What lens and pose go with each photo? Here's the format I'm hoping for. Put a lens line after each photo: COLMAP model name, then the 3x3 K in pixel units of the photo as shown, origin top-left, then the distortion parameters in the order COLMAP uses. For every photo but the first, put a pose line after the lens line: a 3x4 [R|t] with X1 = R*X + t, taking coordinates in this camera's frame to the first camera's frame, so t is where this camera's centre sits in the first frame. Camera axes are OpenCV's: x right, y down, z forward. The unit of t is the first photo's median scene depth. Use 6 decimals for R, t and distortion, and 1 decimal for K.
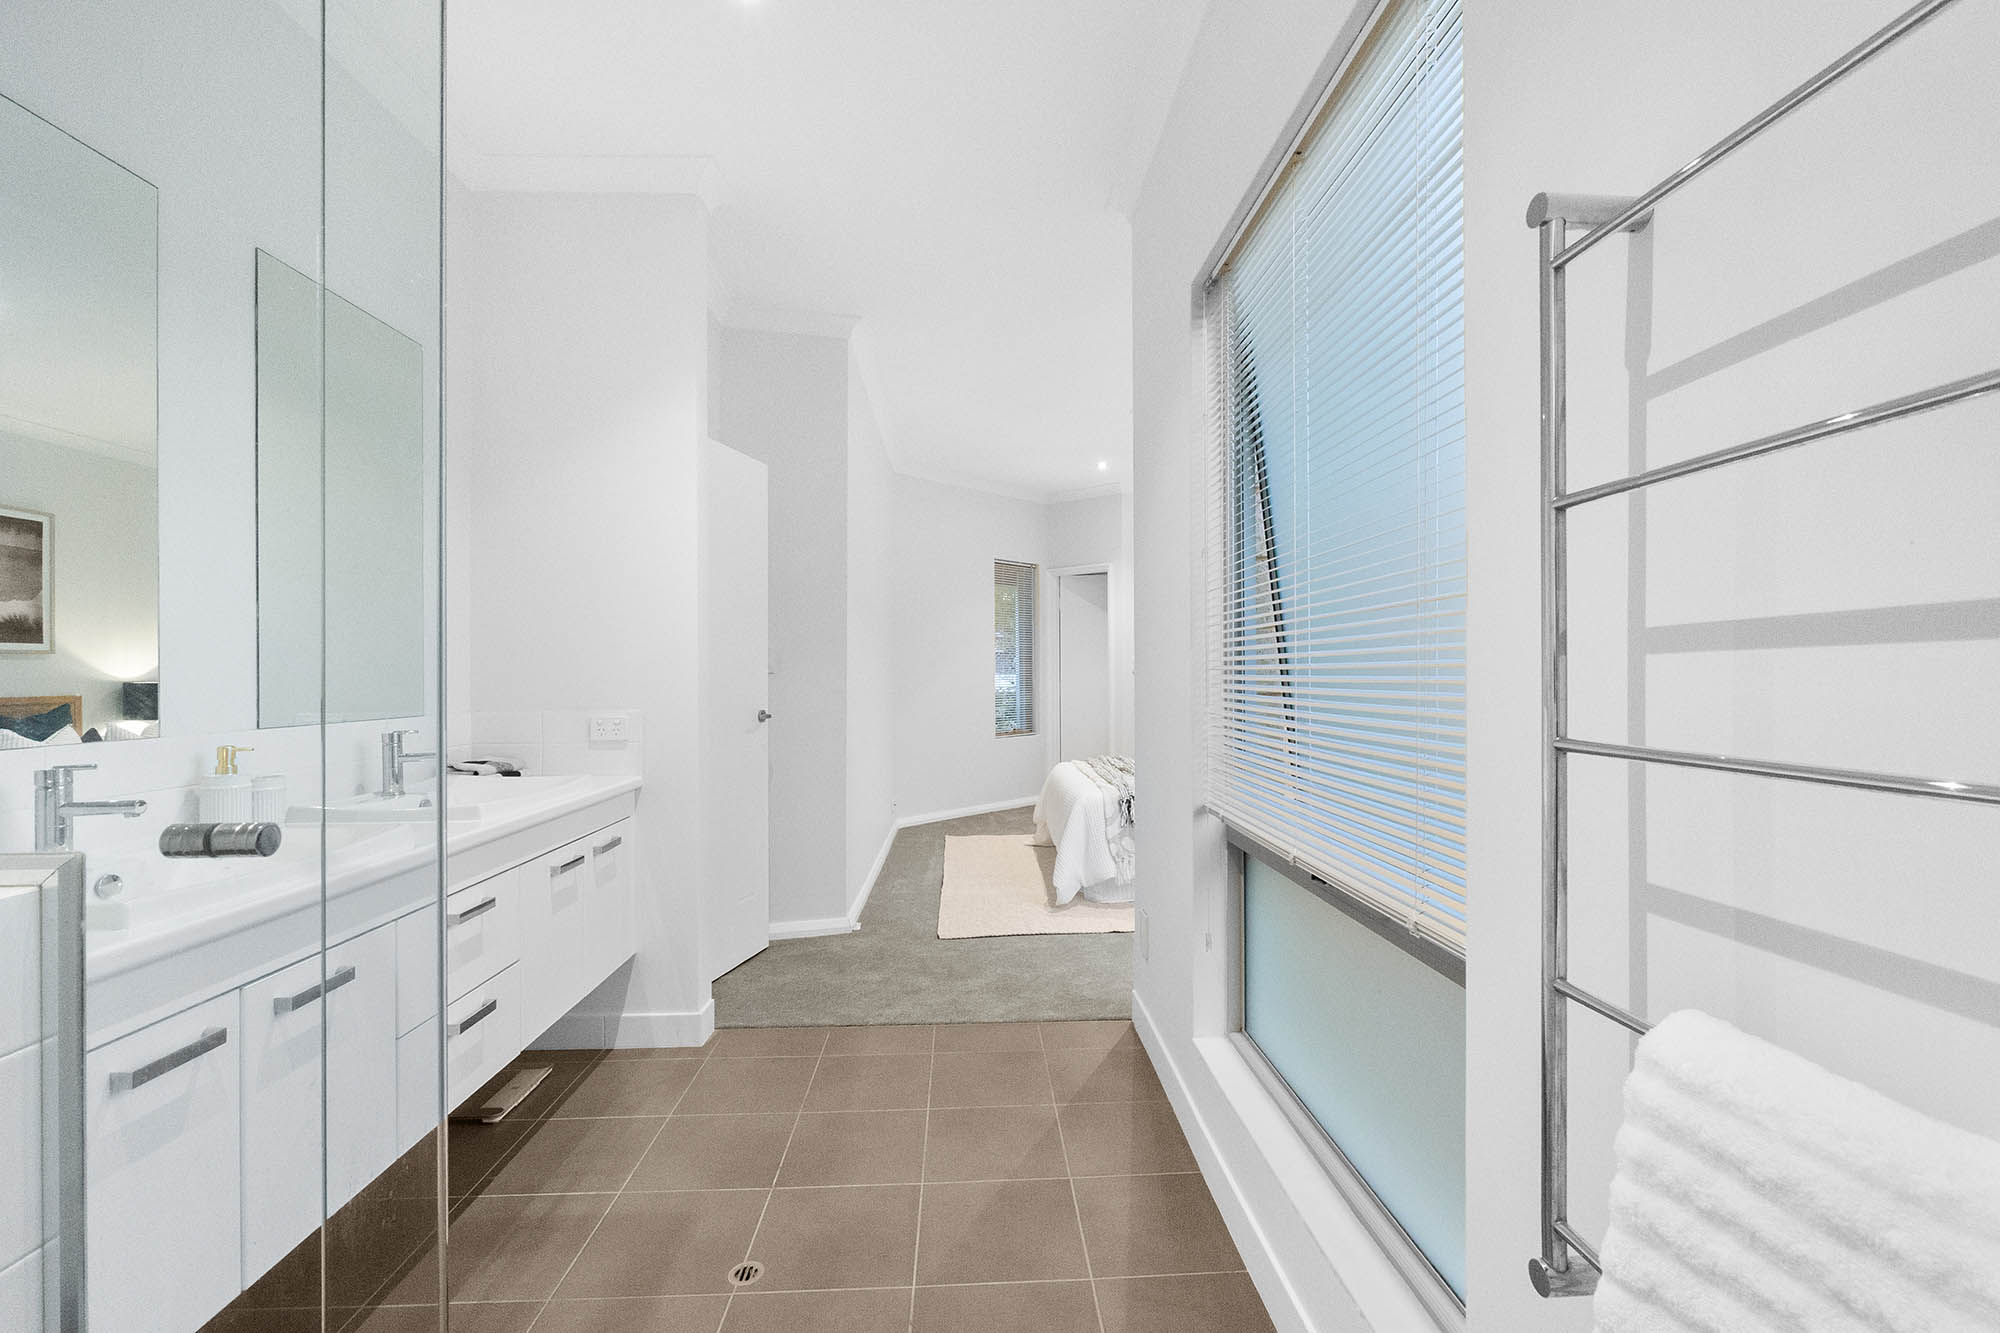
lens RADIAL K [[878.8, 0, 1000.0], [0, 878.8, 666.5], [0, 0, 1]] dist [0.000459, 0.000015]
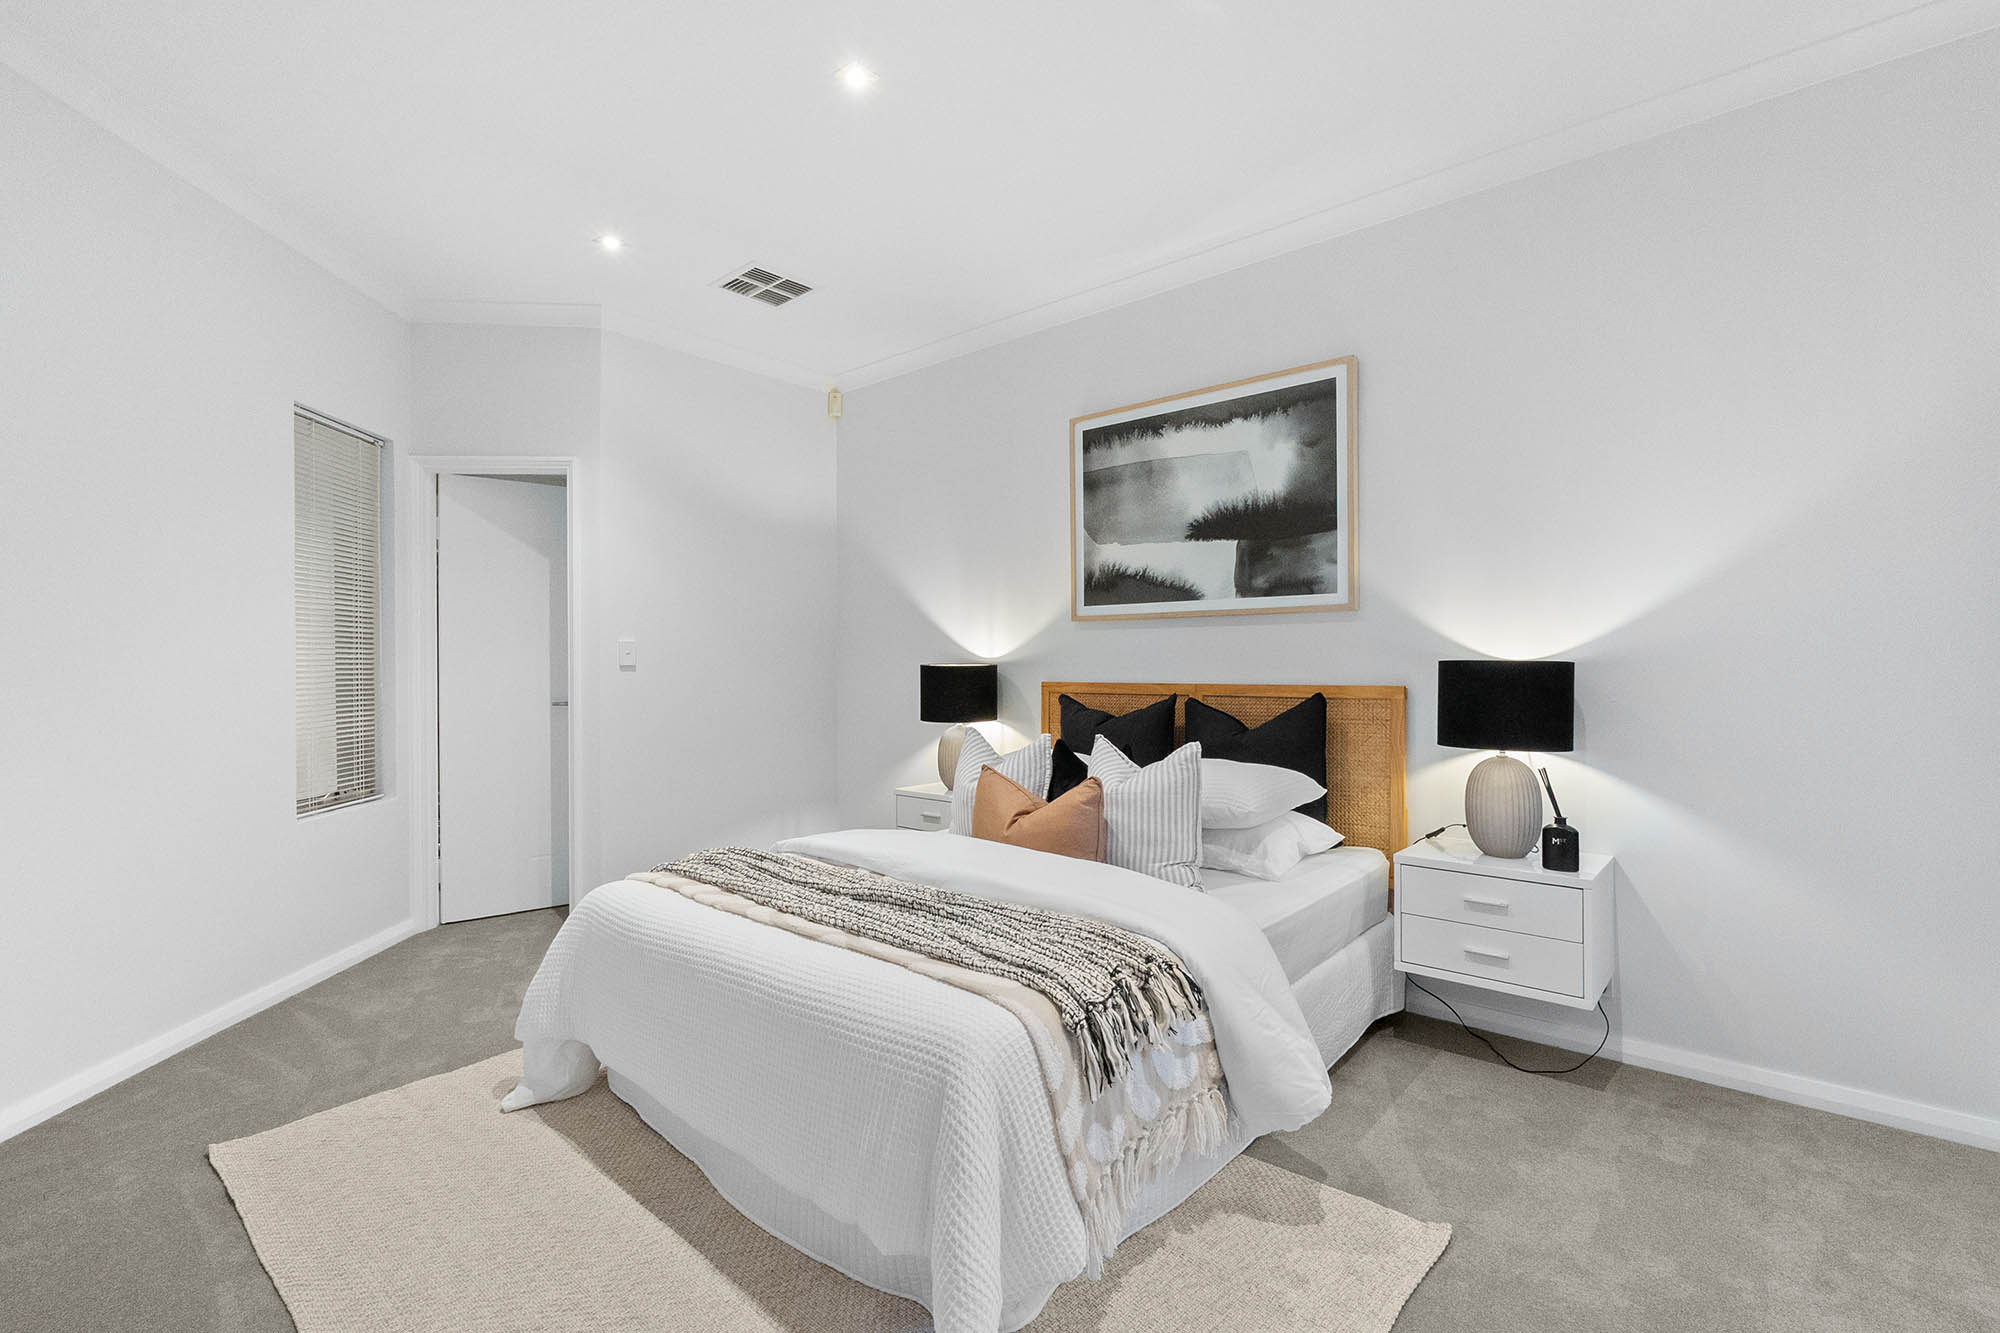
lens RADIAL K [[878.8, 0, 1000.0], [0, 878.8, 666.5], [0, 0, 1]] dist [0.000459, 0.000015]
pose [[0.682382, 0.002044, 0.730993, -0.080374], [-0.004982, 0.999986, 0.001854, 0.004208], [-0.730979, -0.004907, 0.682383, 0.439029]]
